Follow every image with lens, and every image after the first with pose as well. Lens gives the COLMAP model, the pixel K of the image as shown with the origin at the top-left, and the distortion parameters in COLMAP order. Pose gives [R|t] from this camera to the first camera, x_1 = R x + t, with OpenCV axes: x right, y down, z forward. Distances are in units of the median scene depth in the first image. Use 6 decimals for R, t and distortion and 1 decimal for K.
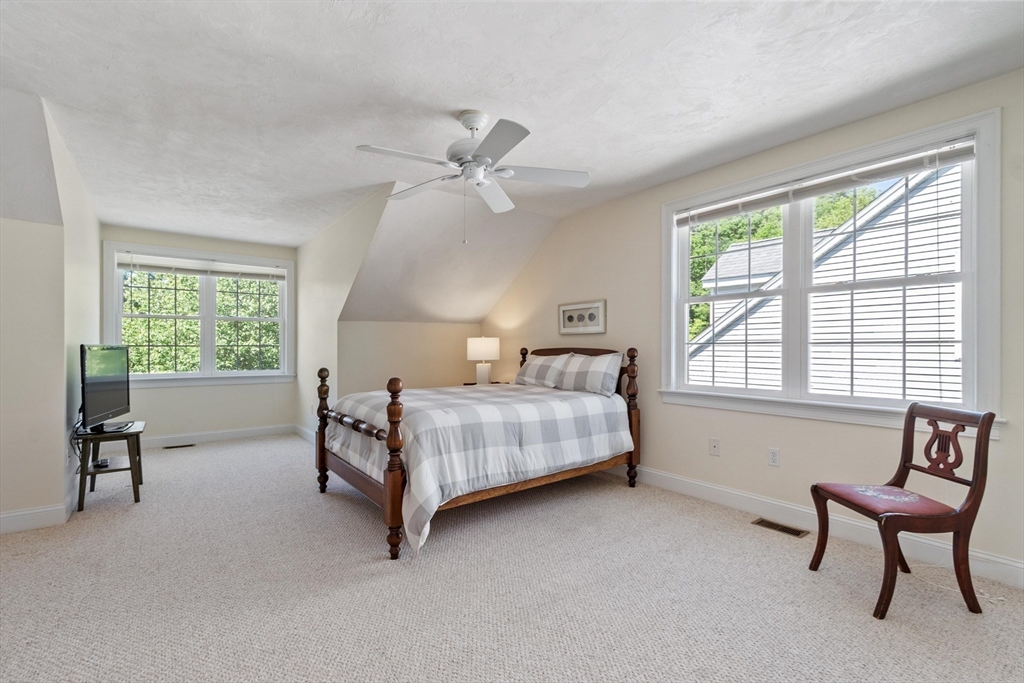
lens RADIAL K [[457.9, 0, 509.9], [0, 457.9, 346.3], [0, 0, 1]] dist [0.003795, -0.000213]
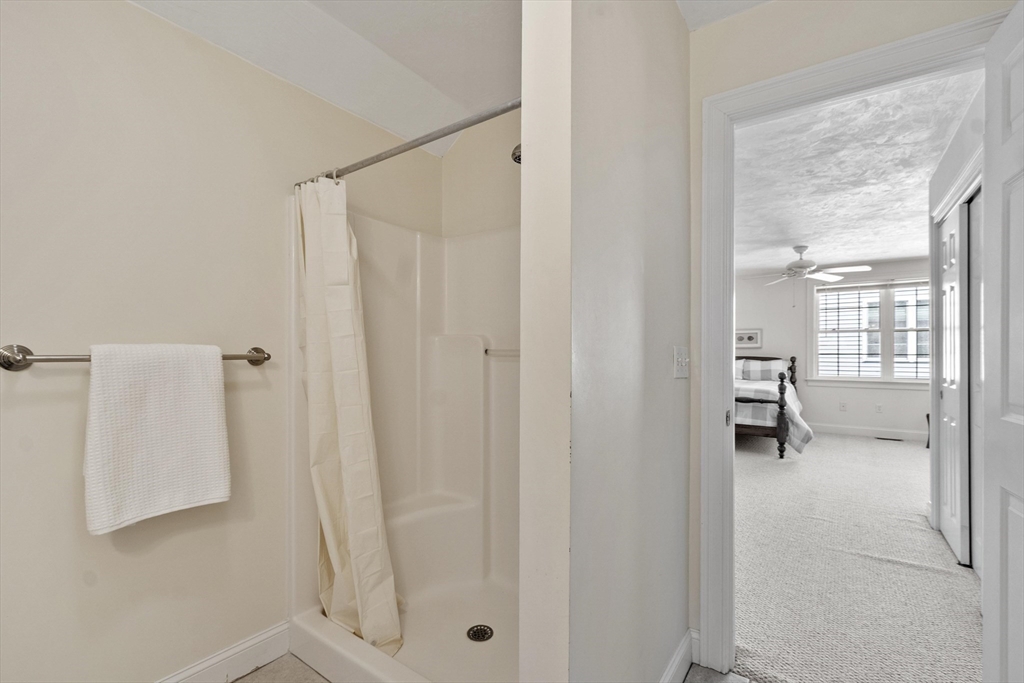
lens RADIAL K [[457.9, 0, 510.2], [0, 457.9, 341.4], [0, 0, 1]] dist [0.003795, -0.000213]
pose [[0.959790, 0.004498, 0.280683, -1.494775], [0.000479, 0.999844, -0.017660, -0.027960], [-0.280718, 0.017084, 0.959638, -0.503041]]
